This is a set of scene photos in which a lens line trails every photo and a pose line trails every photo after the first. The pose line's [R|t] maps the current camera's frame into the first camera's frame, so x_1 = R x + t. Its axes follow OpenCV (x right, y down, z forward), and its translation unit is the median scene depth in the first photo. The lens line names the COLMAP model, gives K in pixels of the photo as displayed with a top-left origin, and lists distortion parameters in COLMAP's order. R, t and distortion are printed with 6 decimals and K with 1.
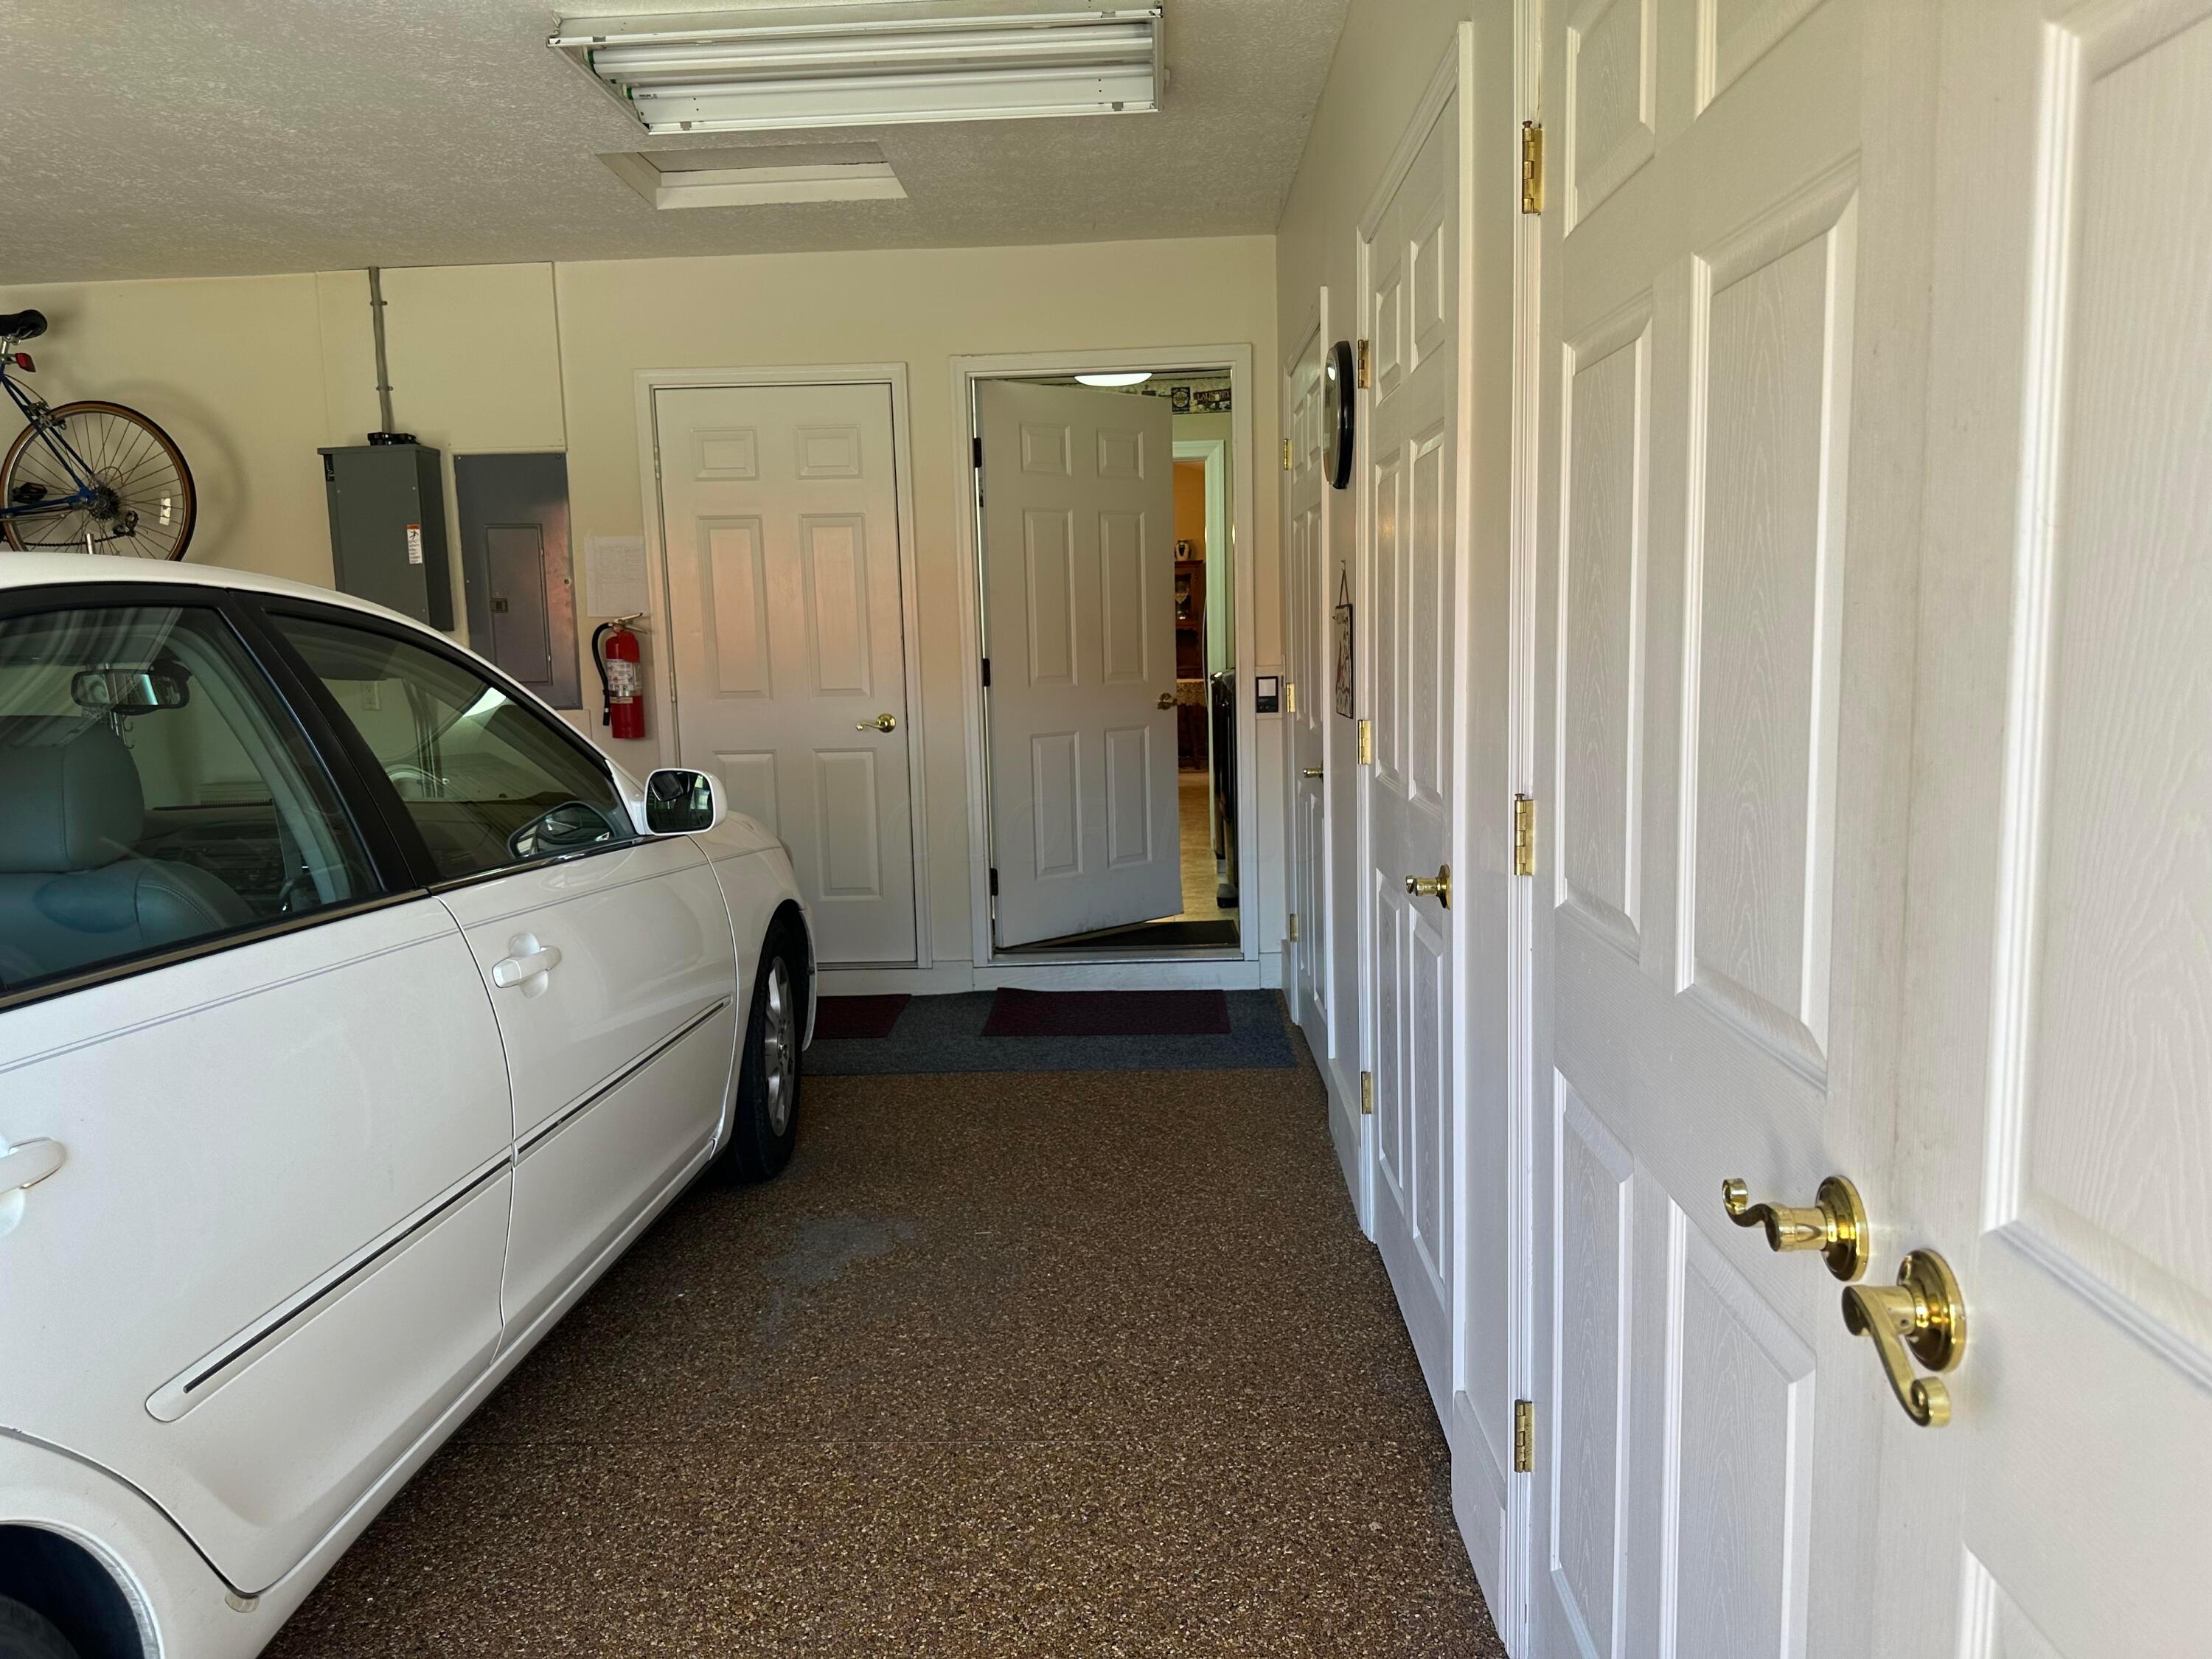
lens RADIAL K [[1533.5, 0, 1106.0], [0, 1533.5, 829.5], [0, 0, 1]] dist [0.151856, -0.332909]
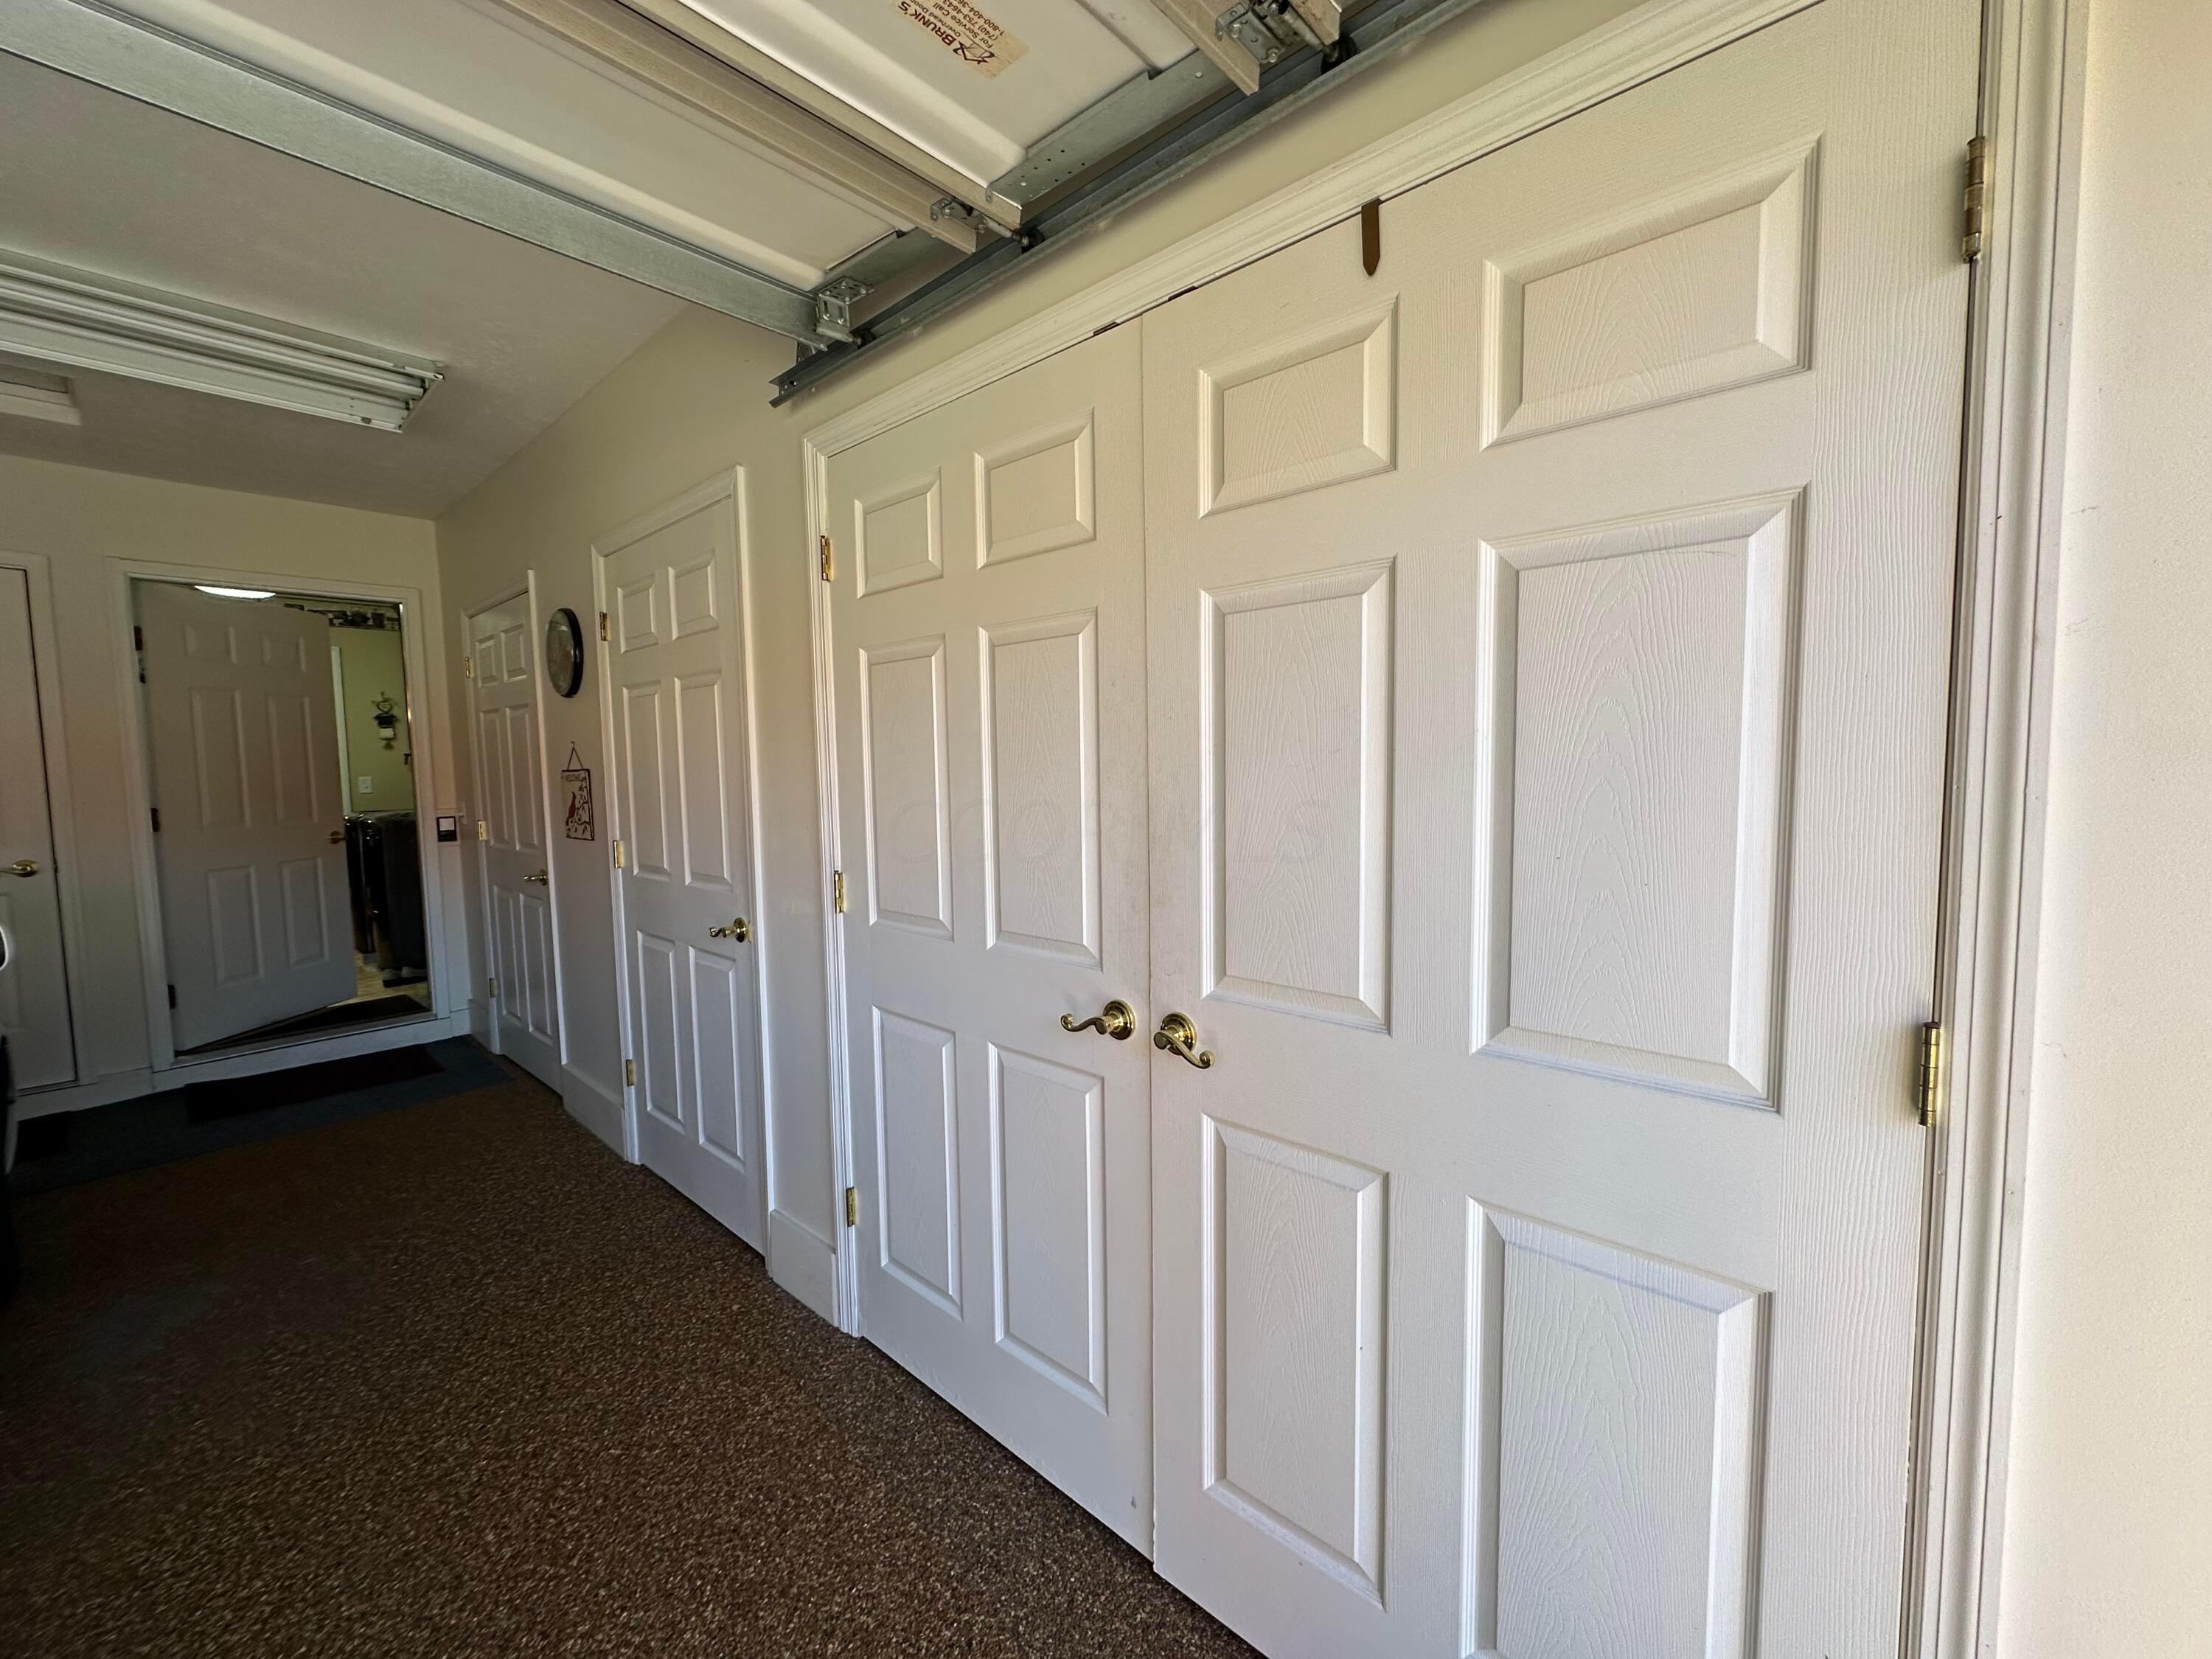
lens RADIAL K [[872.5, 0, 1106.0], [0, 872.5, 829.5], [0, 0, 1]] dist [-0.001193, -0.000893]
pose [[0.646435, -0.038540, 0.761995, -0.190943], [0.097063, 0.994763, -0.032031, -0.003622], [-0.756770, 0.094667, 0.646790, 0.015834]]
